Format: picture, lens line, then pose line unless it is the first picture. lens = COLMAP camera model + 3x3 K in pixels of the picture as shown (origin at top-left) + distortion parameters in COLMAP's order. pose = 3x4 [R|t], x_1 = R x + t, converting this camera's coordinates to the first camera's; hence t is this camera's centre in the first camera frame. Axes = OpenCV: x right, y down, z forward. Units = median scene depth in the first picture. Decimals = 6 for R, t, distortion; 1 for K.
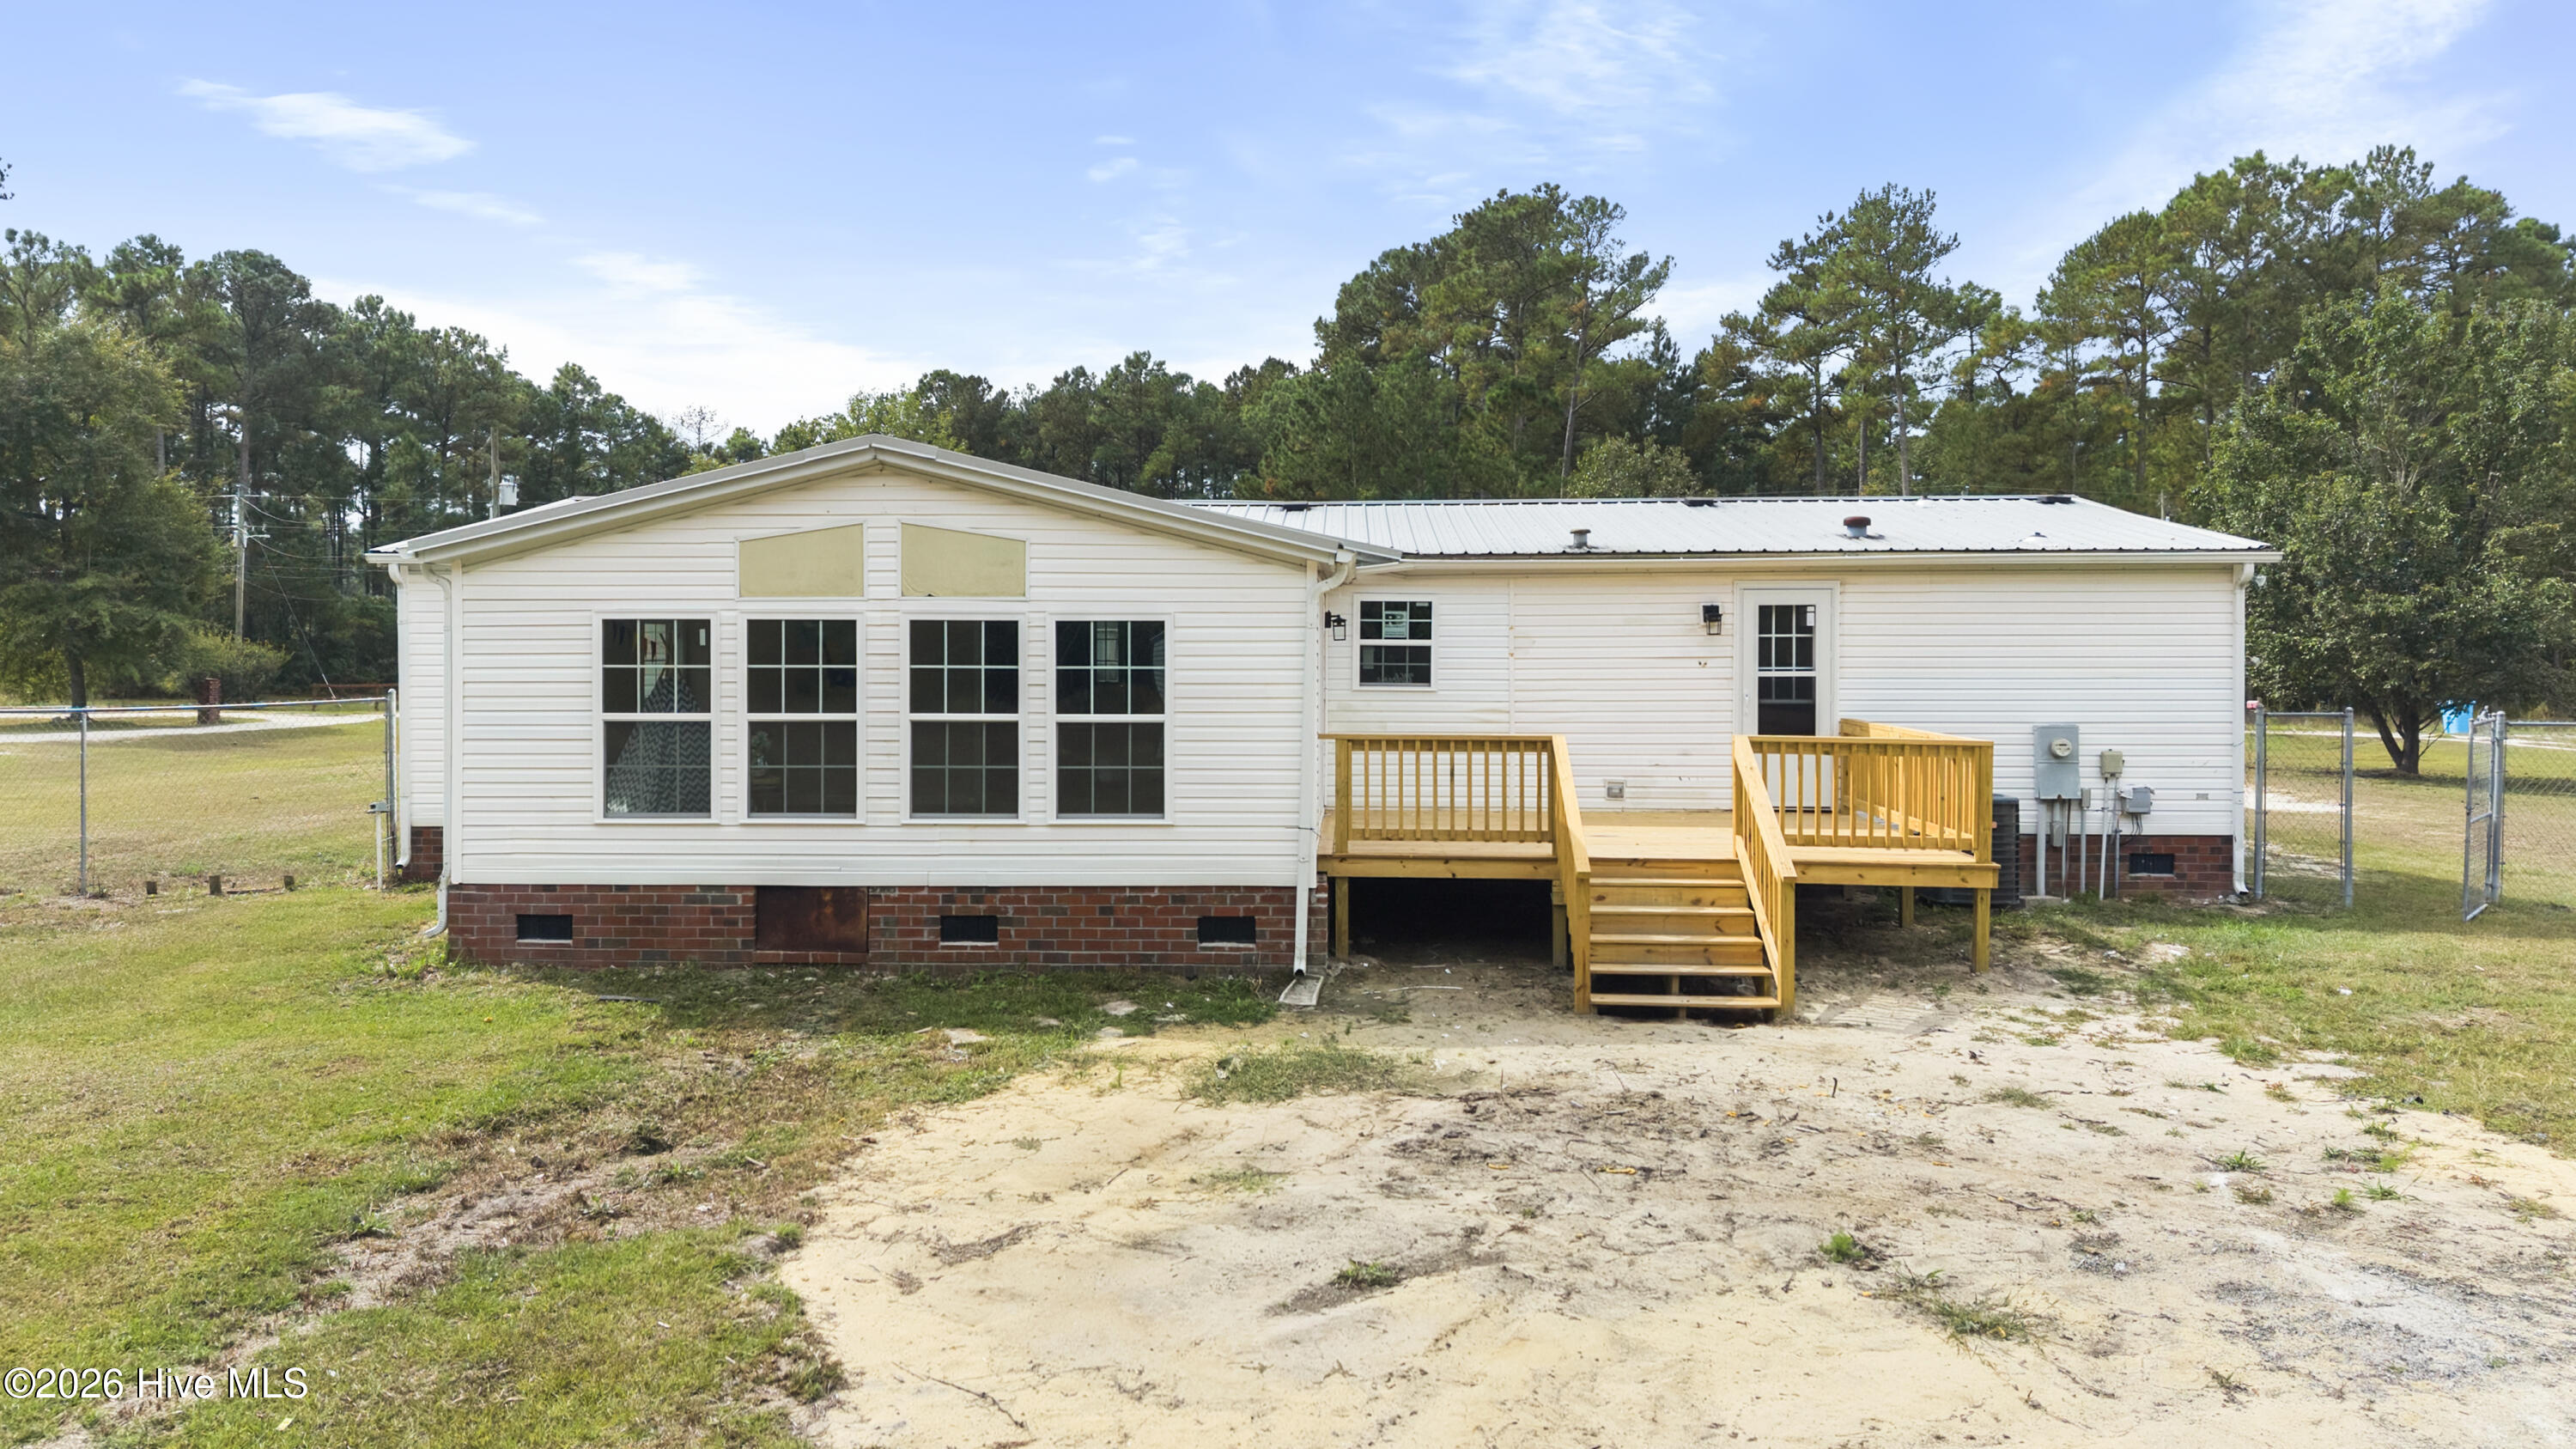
lens RADIAL K [[1723.8, 0, 1281.6], [0, 1723.8, 696.7], [0, 0, 1]] dist [0.063822, -0.085407]
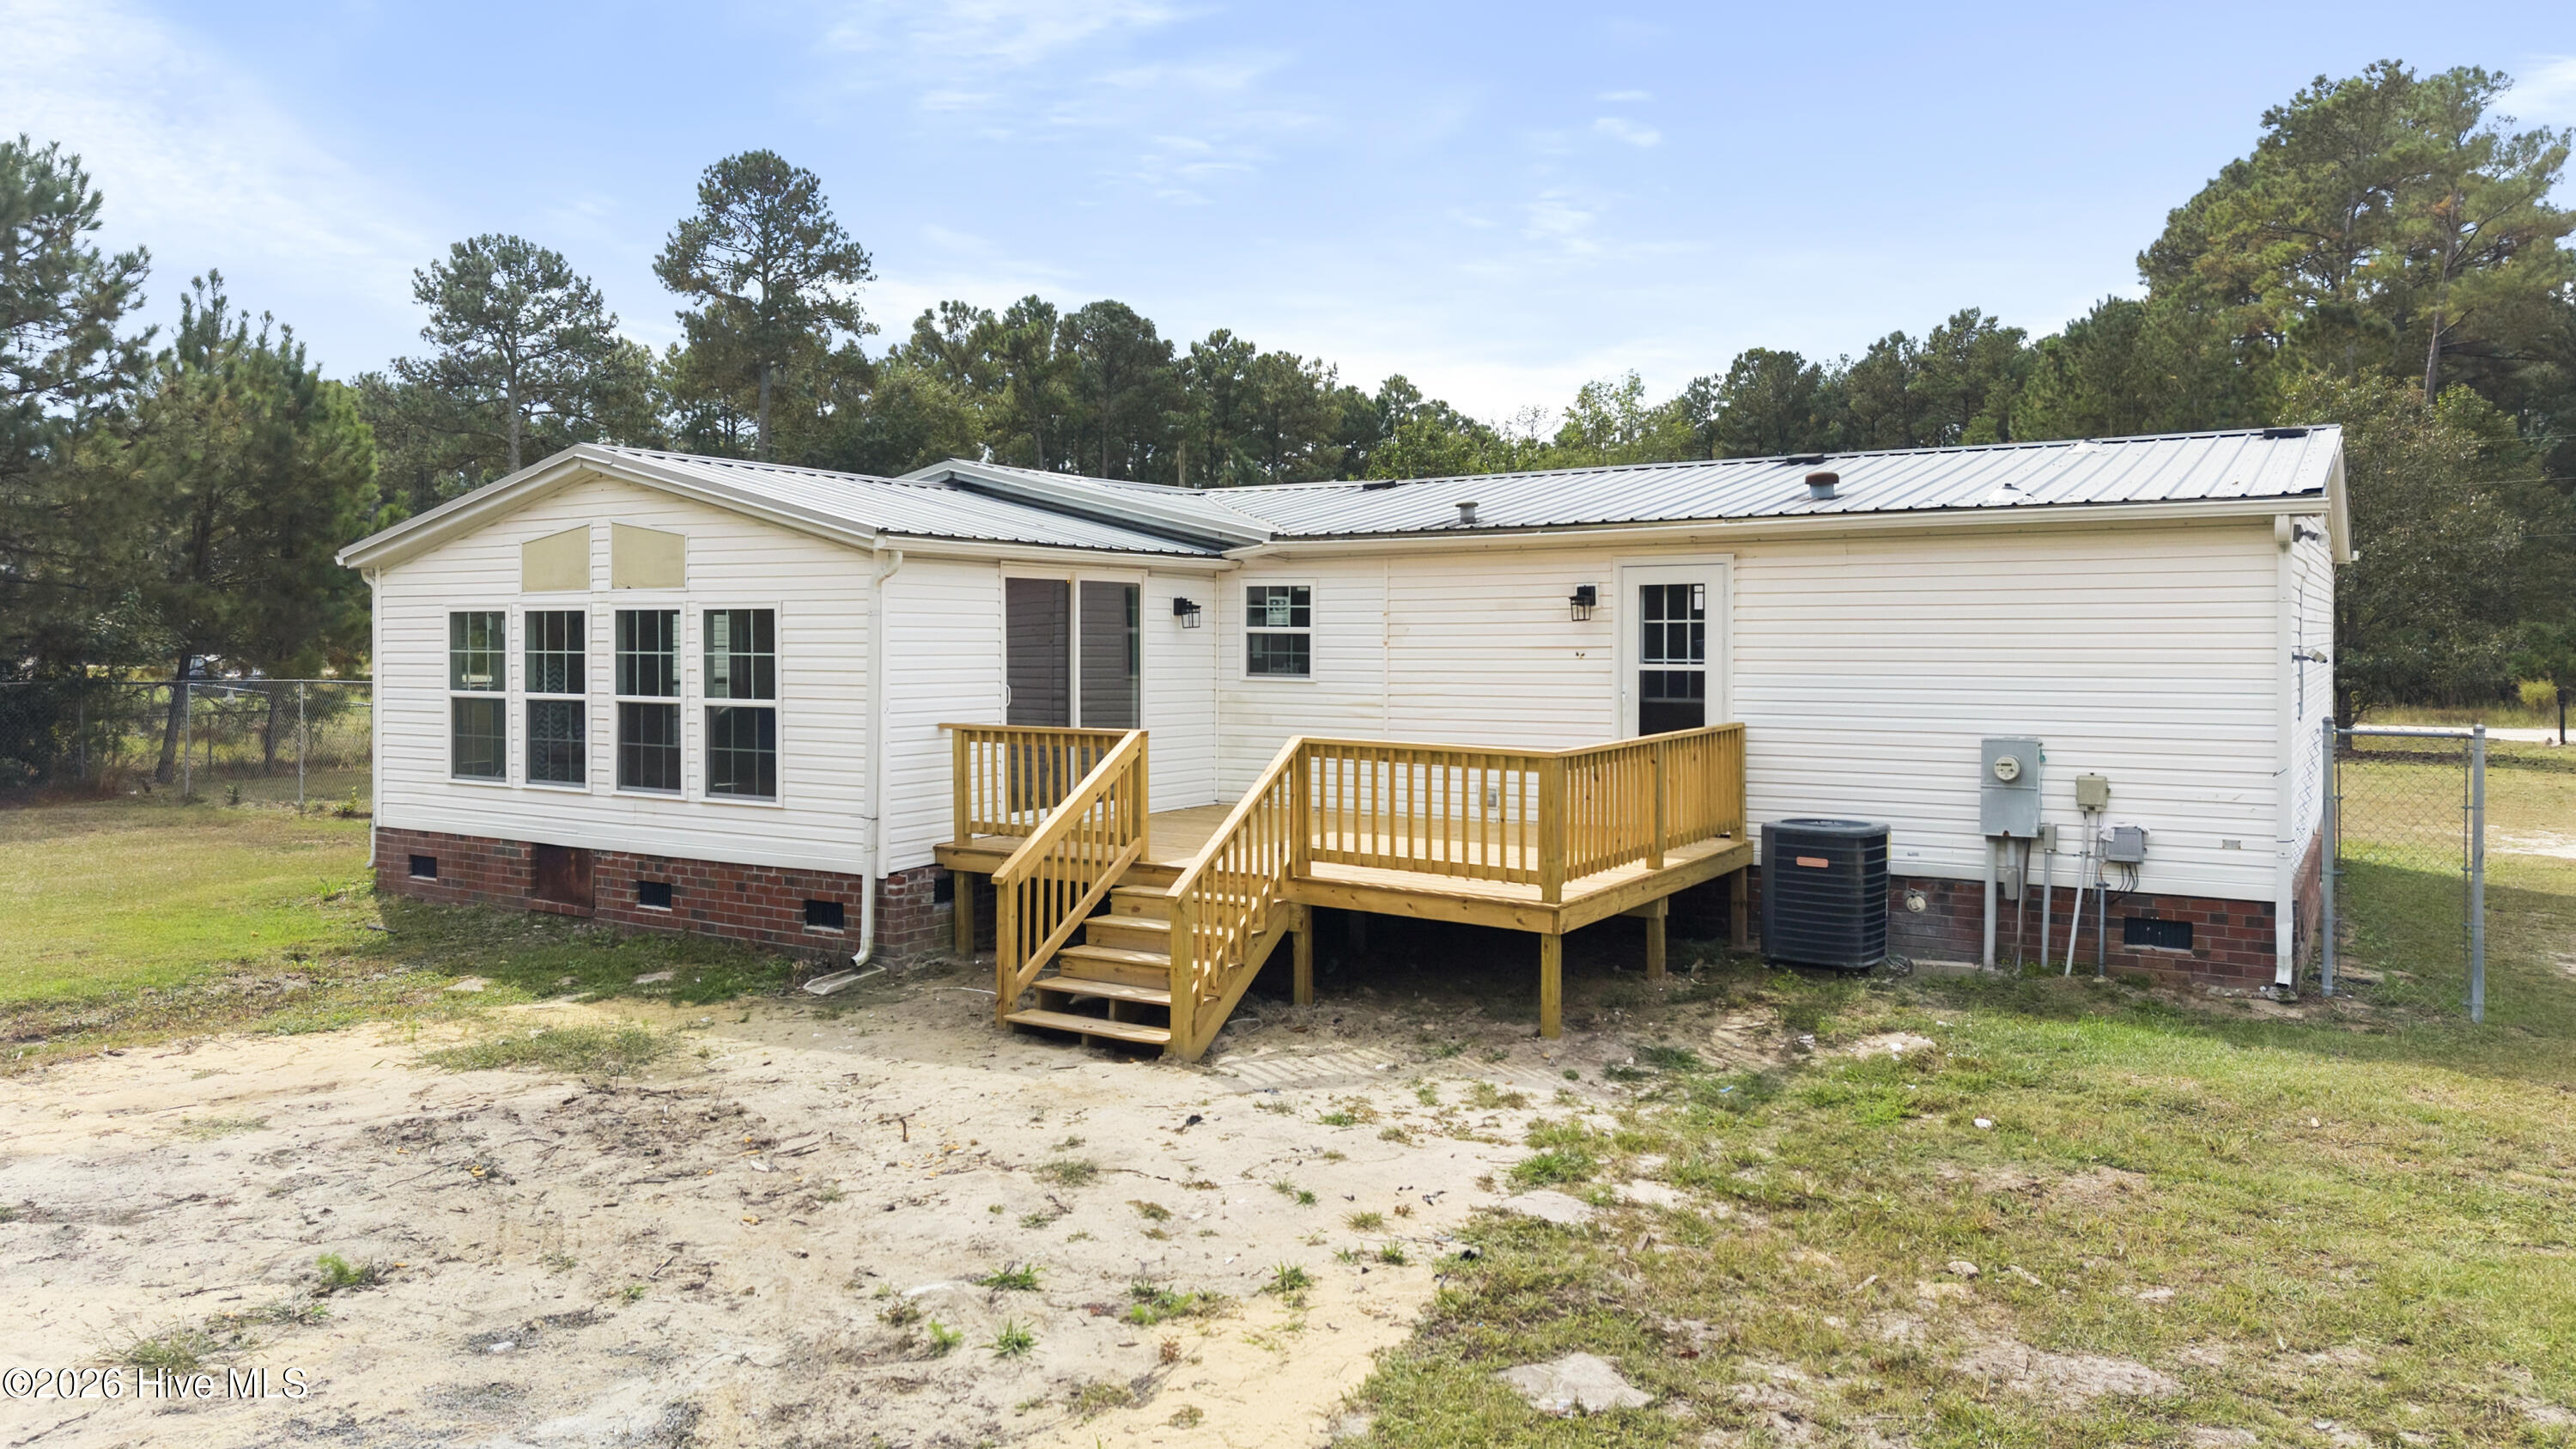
lens RADIAL K [[1723.8, 0, 1281.6], [0, 1723.8, 696.7], [0, 0, 1]] dist [0.063822, -0.085407]
pose [[0.869207, 0.017275, -0.494147, 0.542443], [-0.013685, 0.999847, 0.010881, -0.005594], [0.494260, -0.002695, 0.869310, 0.189620]]
